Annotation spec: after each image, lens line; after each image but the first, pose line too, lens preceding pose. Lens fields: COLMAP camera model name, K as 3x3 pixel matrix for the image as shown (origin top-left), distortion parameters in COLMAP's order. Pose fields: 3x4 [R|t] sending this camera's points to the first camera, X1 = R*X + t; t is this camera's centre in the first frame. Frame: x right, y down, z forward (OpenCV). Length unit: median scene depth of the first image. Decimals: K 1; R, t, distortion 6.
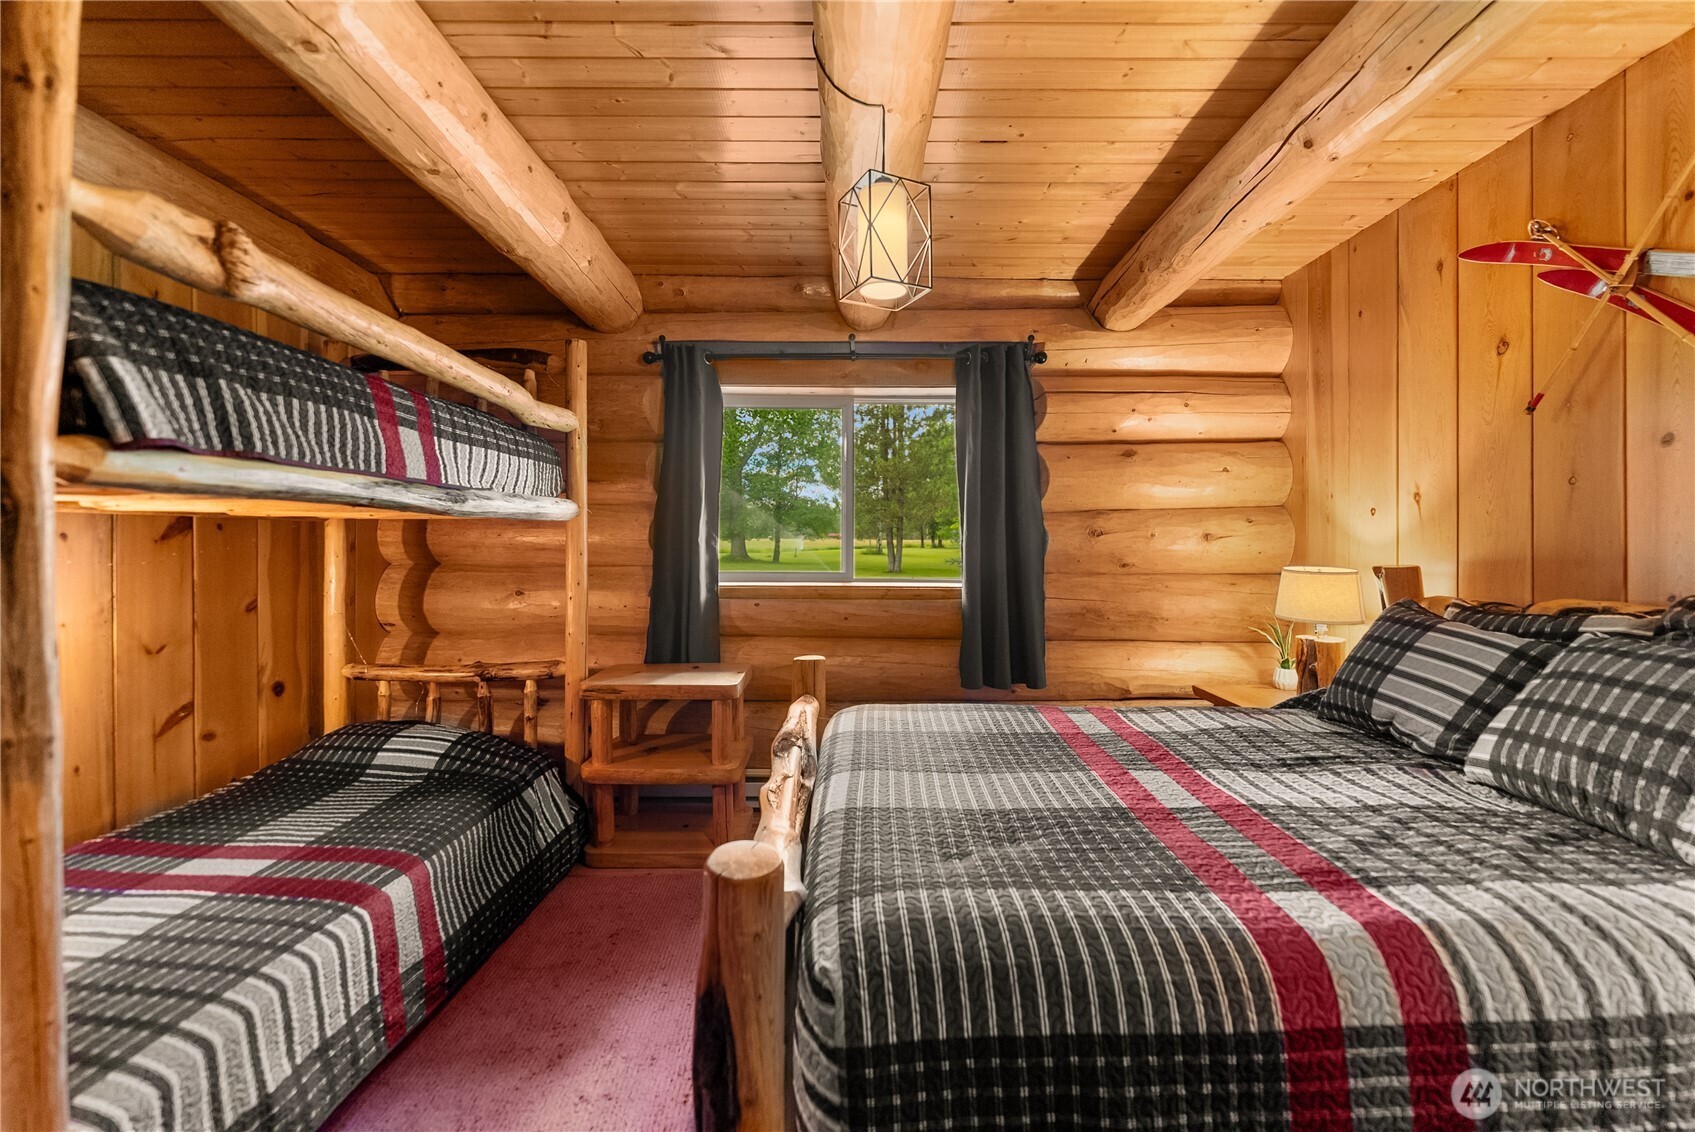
lens RADIAL K [[696.5, 0, 843.7], [0, 696.5, 541.4], [0, 0, 1]] dist [-0.000933, -0.000339]
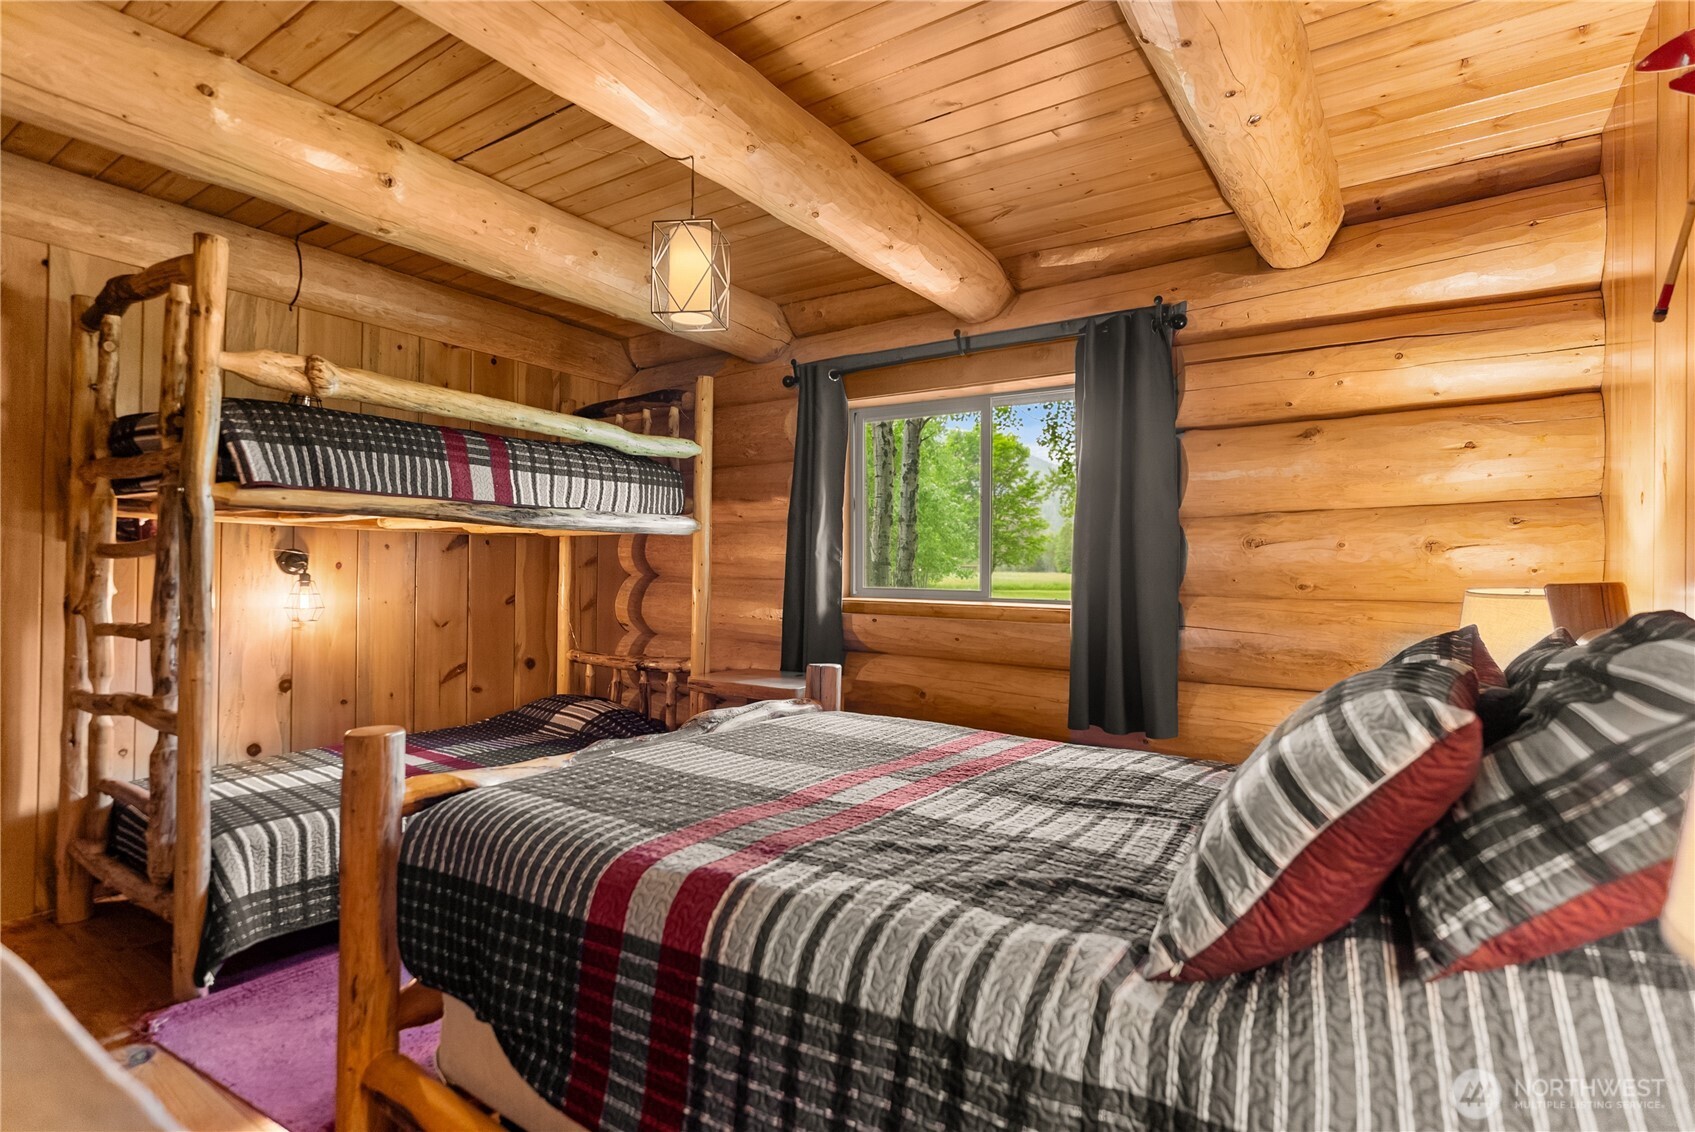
lens RADIAL K [[828.3, 0, 847.5], [0, 828.3, 566.0], [0, 0, 1]] dist [-0.000959, -0.000129]
pose [[0.827375, 0.004356, -0.561633, 0.823798], [-0.011246, 0.999898, -0.008812, 0.042662], [0.561537, 0.013607, 0.827340, 0.025469]]
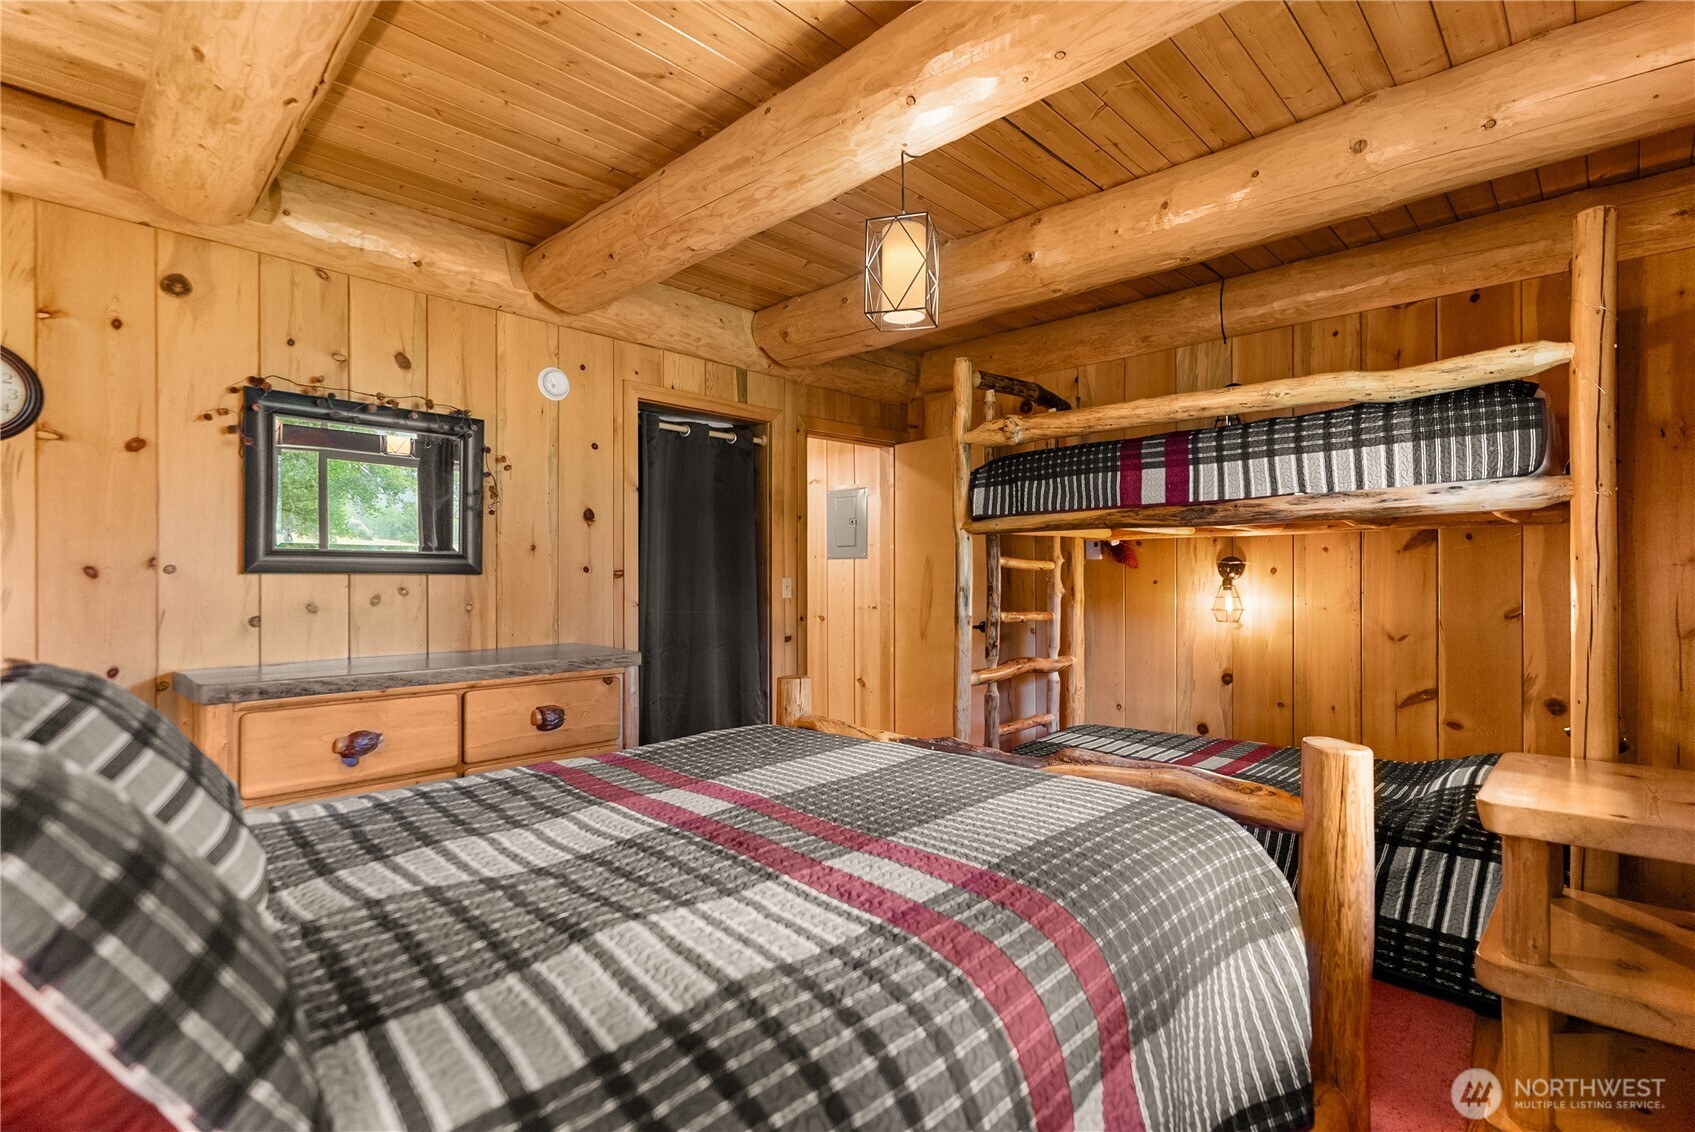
lens RADIAL K [[790.6, 0, 851.9], [0, 790.6, 575.7], [0, 0, 1]] dist [-0.002368, -0.000261]
pose [[-0.687183, 0.004040, -0.726473, 0.829031], [0.005714, 0.999984, 0.000156, 0.043261], [0.726462, -0.004044, -0.687195, 1.447168]]
